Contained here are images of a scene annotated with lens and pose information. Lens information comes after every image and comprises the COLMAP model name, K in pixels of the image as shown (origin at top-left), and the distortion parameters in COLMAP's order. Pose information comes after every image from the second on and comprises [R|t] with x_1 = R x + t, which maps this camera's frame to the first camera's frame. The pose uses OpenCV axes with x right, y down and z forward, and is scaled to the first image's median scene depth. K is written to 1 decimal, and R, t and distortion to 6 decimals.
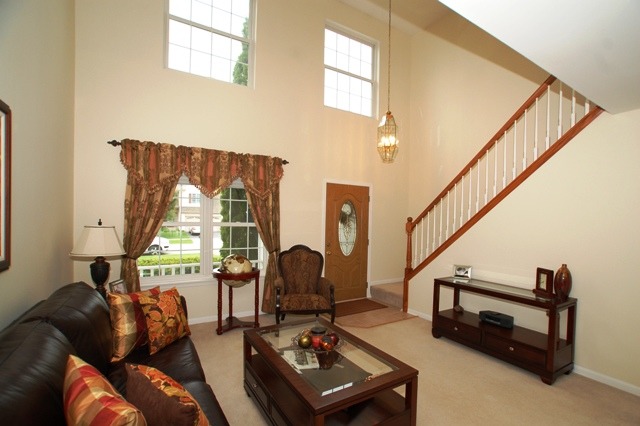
lens RADIAL K [[298.7, 0, 325.0], [0, 298.7, 220.8], [0, 0, 1]] dist [-0.001232, 0.000143]
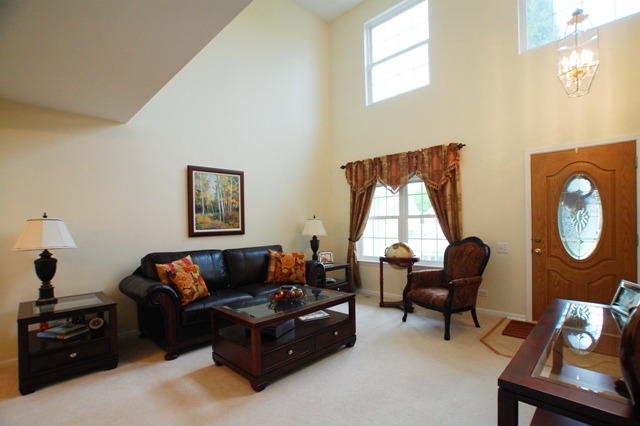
lens RADIAL K [[298.7, 0, 325.0], [0, 298.7, 220.8], [0, 0, 1]] dist [-0.001232, 0.000143]
pose [[0.259292, 0.001310, -0.965798, 0.723479], [0.037333, 0.999238, 0.011378, 0.007753], [0.965077, -0.039007, 0.259045, 0.403686]]
